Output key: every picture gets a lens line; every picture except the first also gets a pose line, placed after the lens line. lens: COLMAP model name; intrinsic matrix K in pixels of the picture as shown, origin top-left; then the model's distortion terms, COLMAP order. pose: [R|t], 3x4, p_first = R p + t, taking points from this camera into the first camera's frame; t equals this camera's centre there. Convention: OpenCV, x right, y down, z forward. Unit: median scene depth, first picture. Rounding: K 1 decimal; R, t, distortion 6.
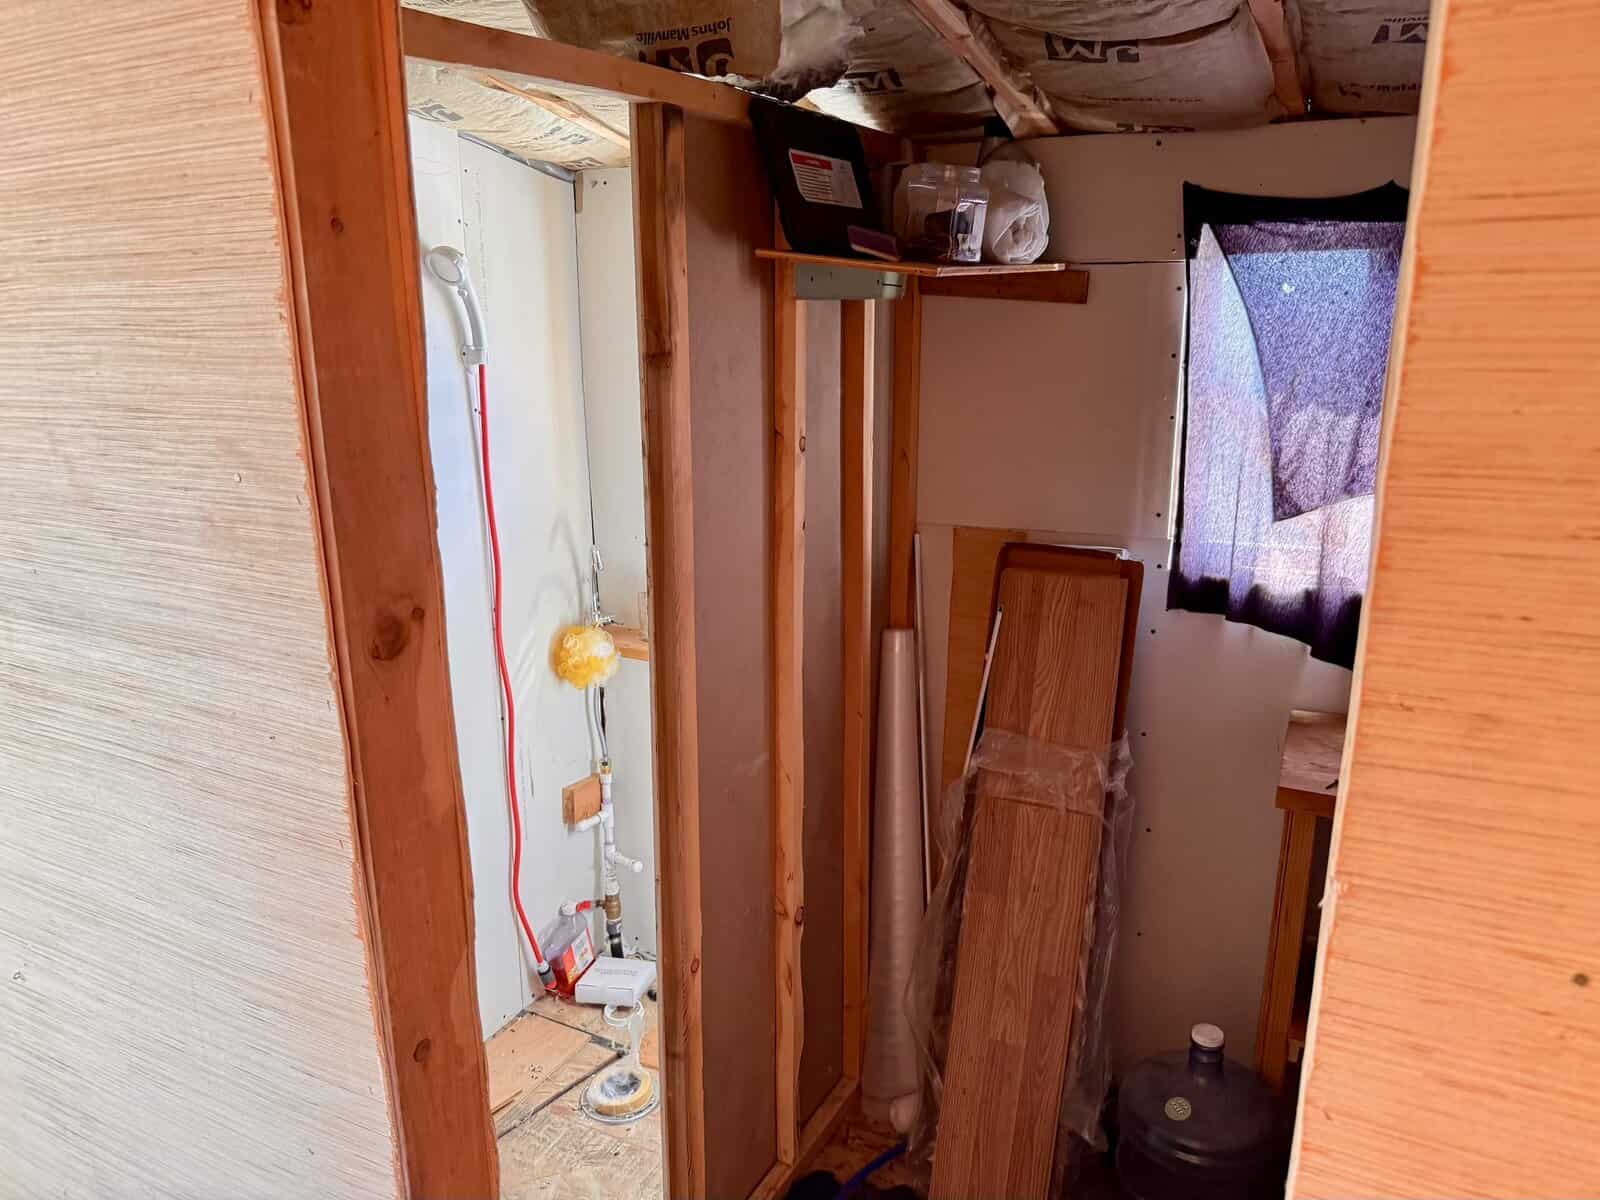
lens RADIAL K [[1104.9, 0, 800.0], [0, 1104.9, 600.0], [0, 0, 1]] dist [-0.001546, -0.002844]
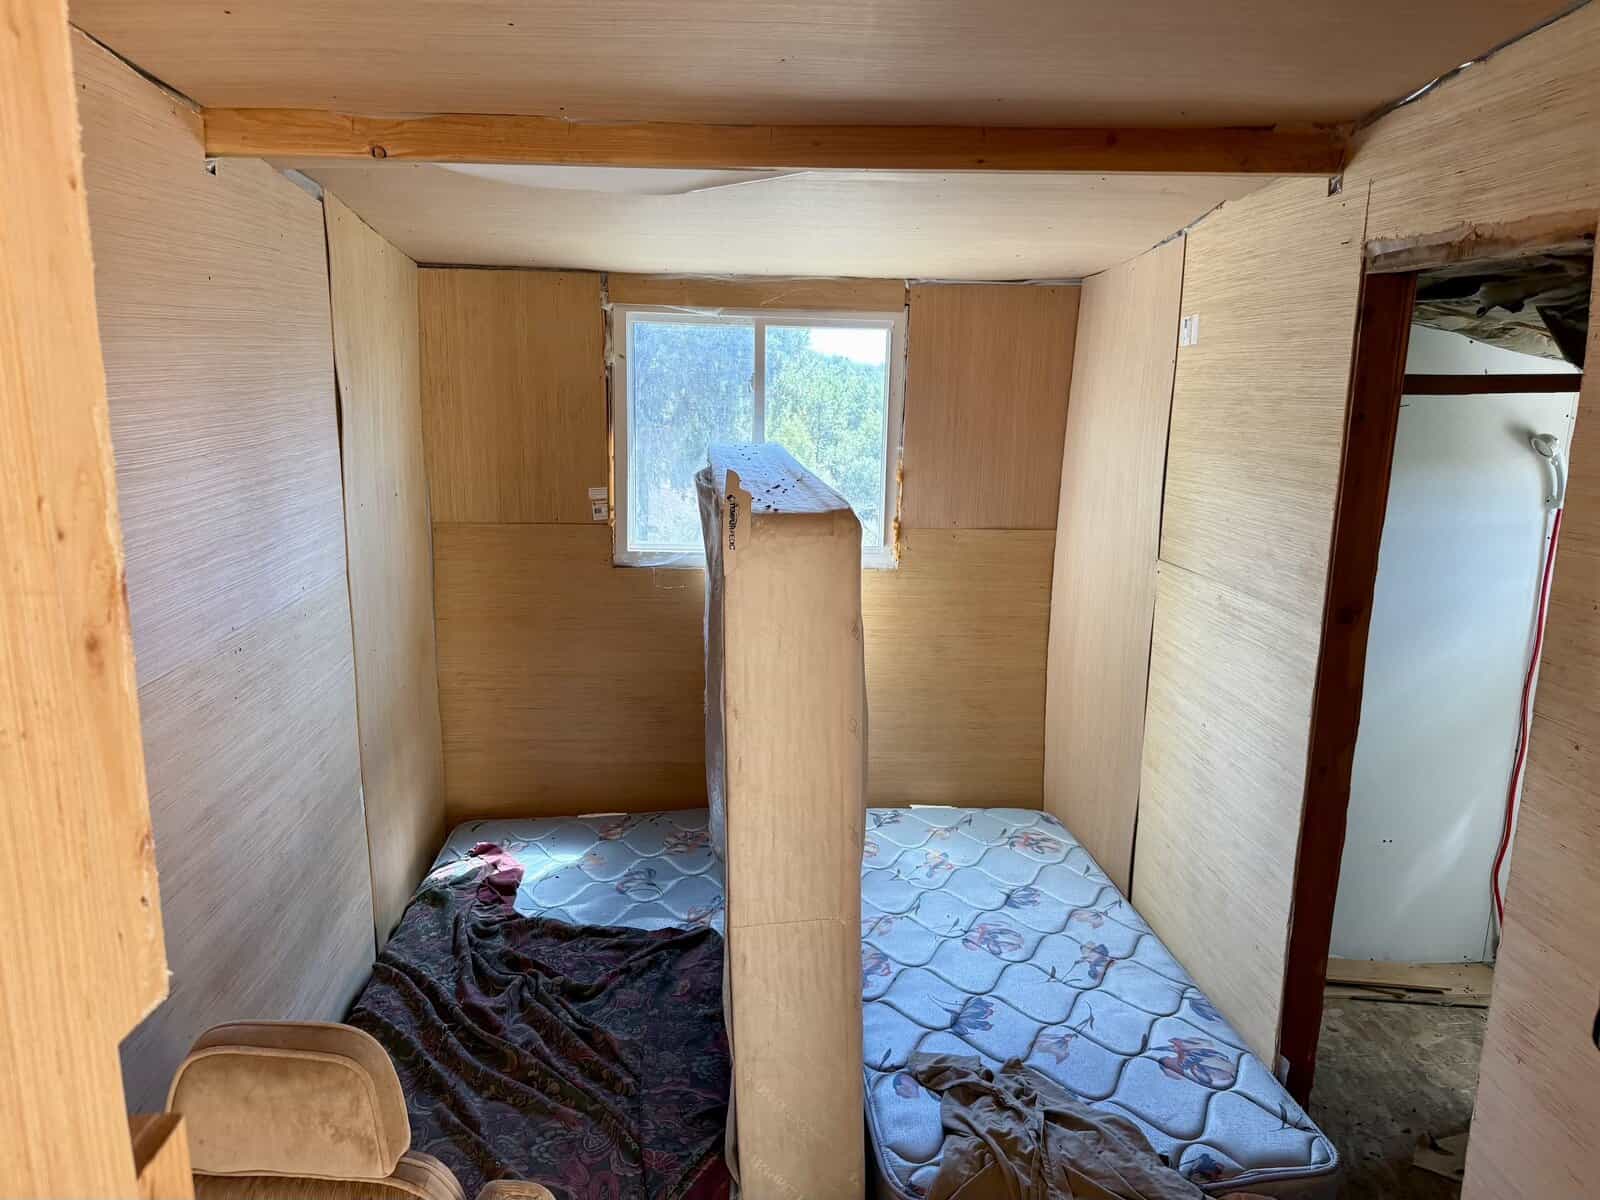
lens RADIAL K [[1104.9, 0, 800.0], [0, 1104.9, 600.0], [0, 0, 1]] dist [-0.001546, -0.002844]
pose [[0.505551, 0.186568, -0.842384, 1.244476], [-0.243871, 0.967427, 0.067905, 0.134324], [0.827614, 0.171104, 0.534582, -1.619040]]
